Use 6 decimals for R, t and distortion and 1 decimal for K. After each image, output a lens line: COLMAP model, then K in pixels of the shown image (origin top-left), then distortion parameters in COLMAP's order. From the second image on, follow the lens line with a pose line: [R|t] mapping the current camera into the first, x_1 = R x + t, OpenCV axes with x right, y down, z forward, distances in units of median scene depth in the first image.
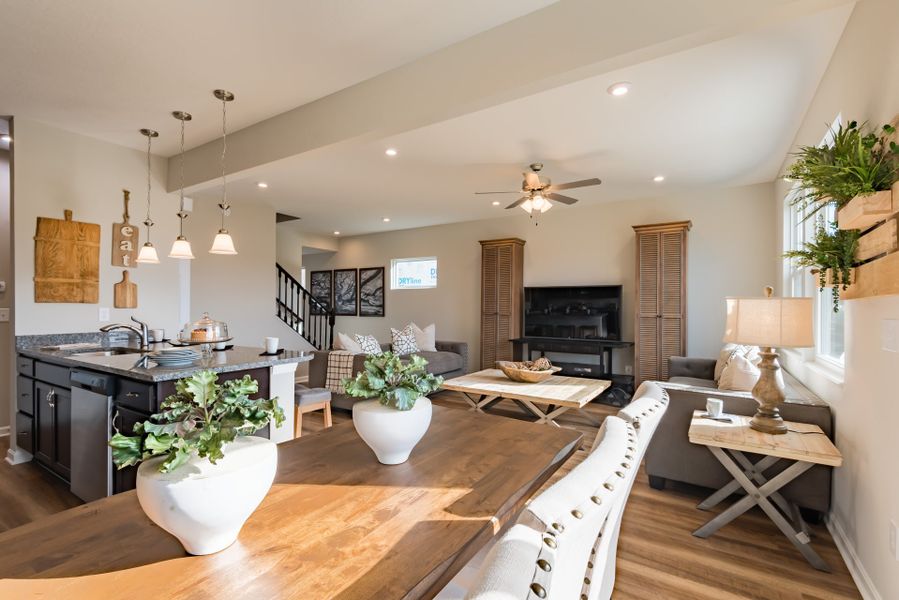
lens RADIAL K [[411.6, 0, 449.5], [0, 411.6, 300.0], [0, 0, 1]] dist [0.002027, 0.000034]
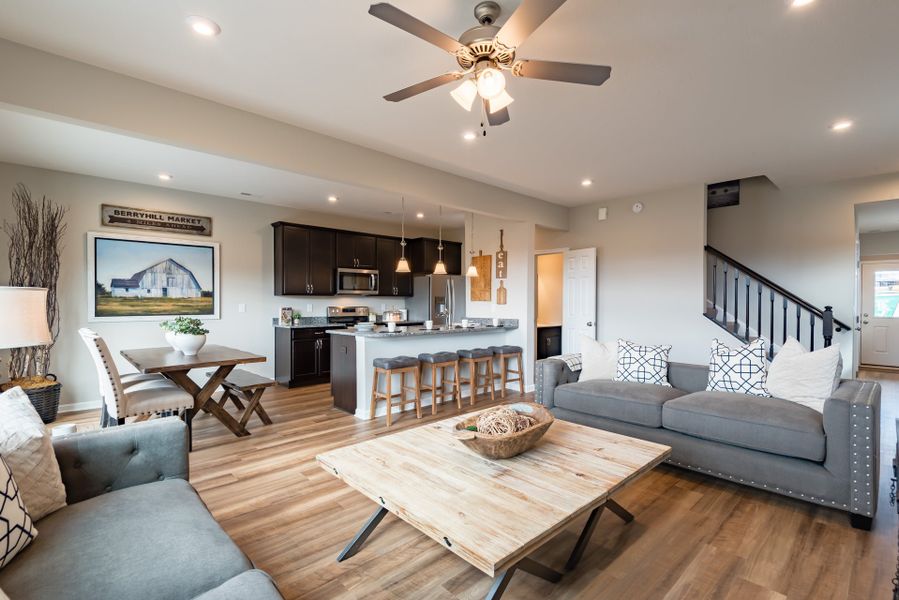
lens RADIAL K [[411.6, 0, 449.5], [0, 411.6, 300.0], [0, 0, 1]] dist [0.002027, 0.000034]
pose [[-0.258446, 0.001225, -0.966025, 0.788982], [0.006591, 0.999978, -0.000496, 0.002653], [0.966003, -0.006495, -0.258448, 1.219697]]
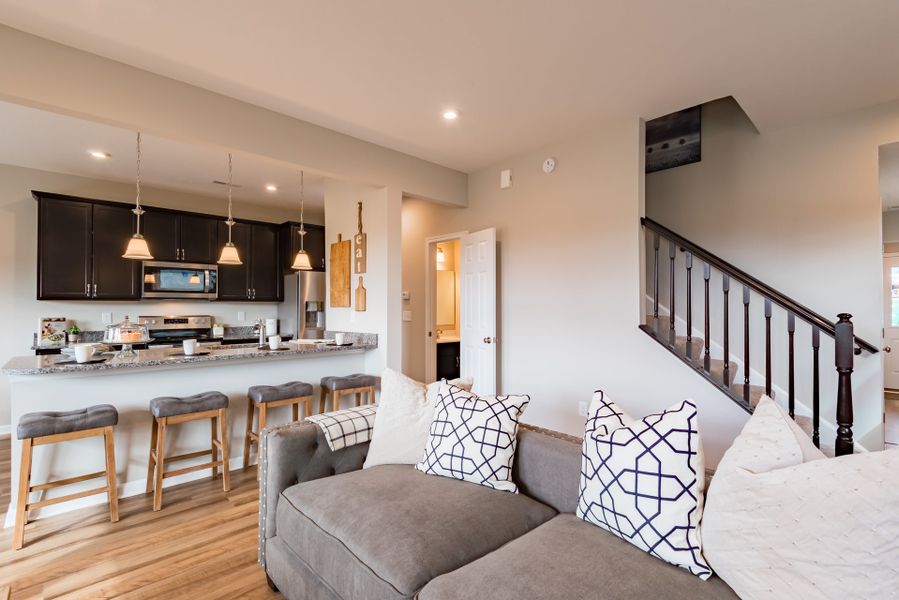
lens RADIAL K [[410.6, 0, 456.3], [0, 410.6, 299.9], [0, 0, 1]] dist [0.014198, -0.000165]
pose [[-0.240589, -0.012300, -0.970549, 0.193985], [0.011300, 0.999816, -0.015472, 0.008803], [0.970561, -0.014689, -0.240406, 1.506151]]
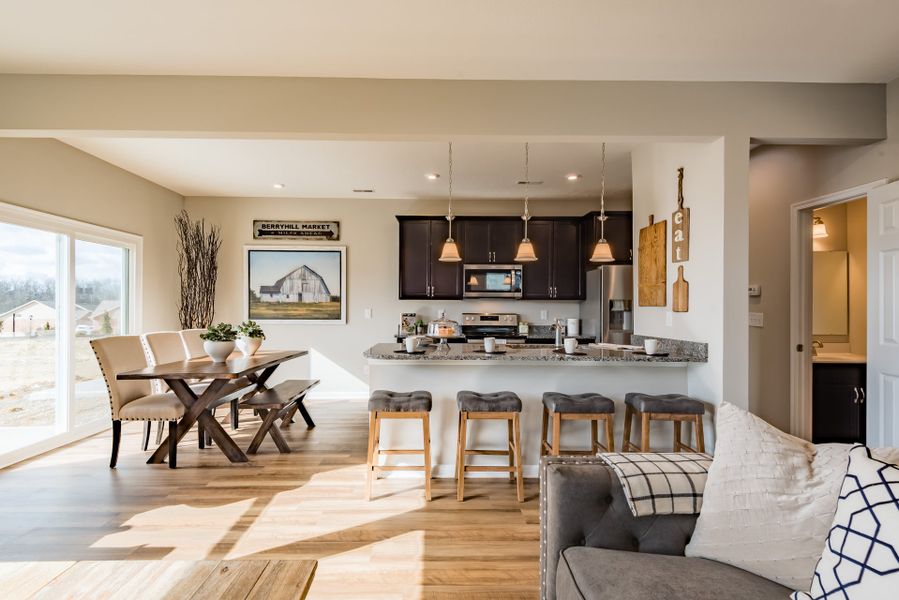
lens RADIAL K [[418.7, 0, 435.1], [0, 418.7, 304.1], [0, 0, 1]] dist [0.034923, -0.020342]
pose [[-0.841541, -0.001788, -0.540191, 0.076576], [0.003949, 0.999947, -0.009462, 0.009368], [0.540179, -0.010095, -0.841489, 1.448214]]
